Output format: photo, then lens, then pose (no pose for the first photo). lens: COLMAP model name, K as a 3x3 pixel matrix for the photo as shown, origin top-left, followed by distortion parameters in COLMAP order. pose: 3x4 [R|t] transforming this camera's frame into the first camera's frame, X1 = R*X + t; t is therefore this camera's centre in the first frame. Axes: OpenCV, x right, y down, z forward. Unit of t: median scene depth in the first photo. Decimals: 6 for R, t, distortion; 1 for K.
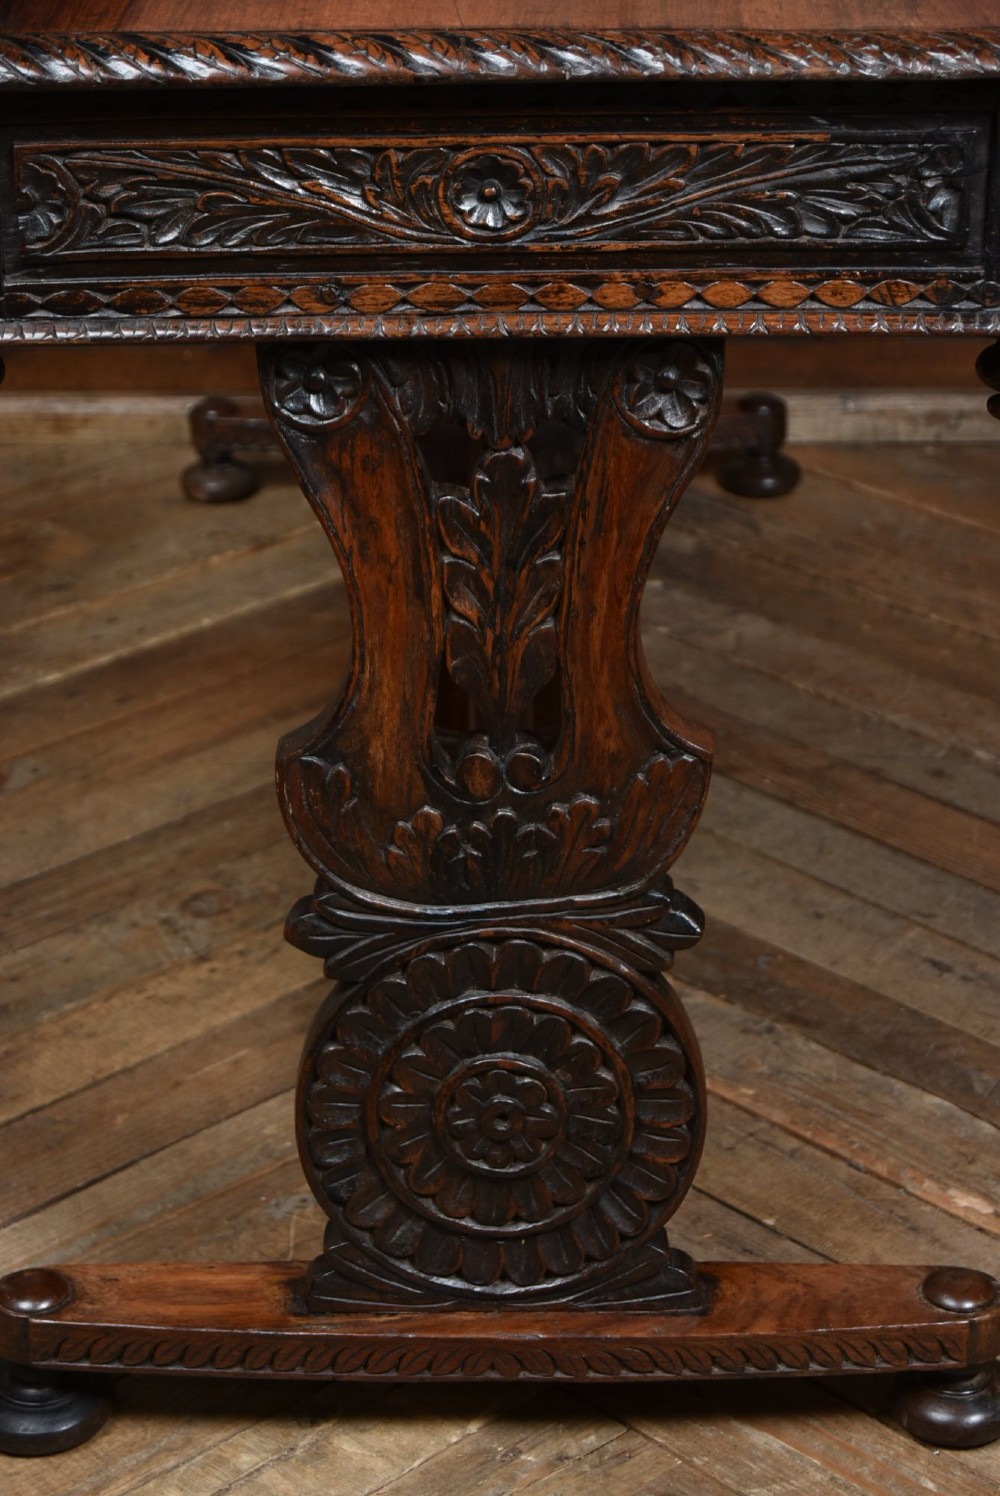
lens RADIAL K [[3438.9, 0, 500.0], [0, 3438.9, 748.0], [0, 0, 1]] dist [0.055019, -0.266960]
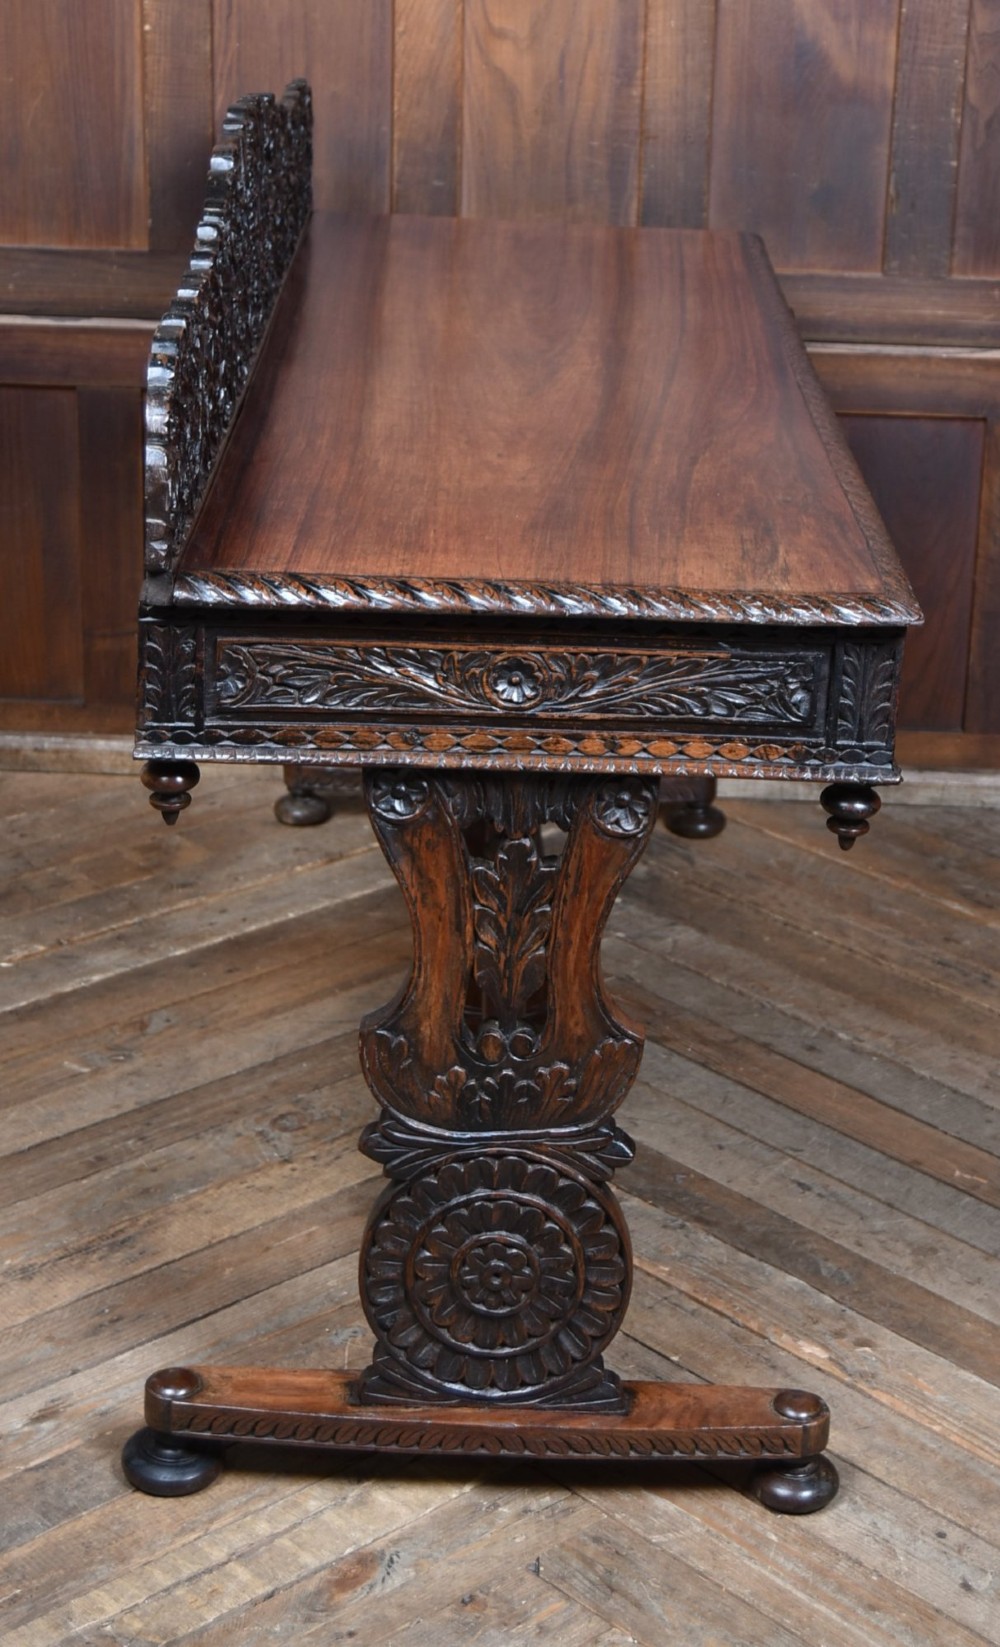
lens RADIAL K [[2911.6, 0, 556.4], [0, 2911.6, 706.8], [0, 0, 1]] dist [0.008939, -0.060263]
pose [[0.998932, 0.042002, 0.019255, -0.006465], [-0.039936, 0.994444, -0.097400, -0.013264], [-0.023239, 0.096527, 0.995059, -0.229648]]
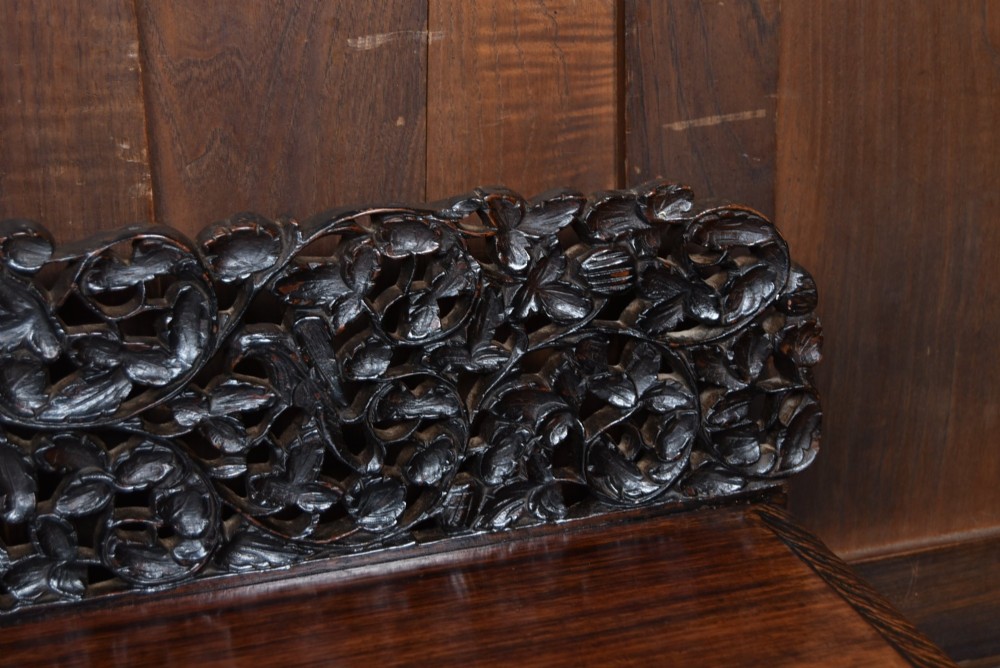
lens RADIAL K [[1785.0, 0, 500.0], [0, 1785.0, 334.0], [0, 0, 1]] dist [0.003200, -0.037707]
pose [[0.947042, -0.110835, 0.301375, 0.184738], [0.144973, 0.985026, -0.093307, -0.441403], [-0.286520, 0.132057, 0.948929, 0.946784]]
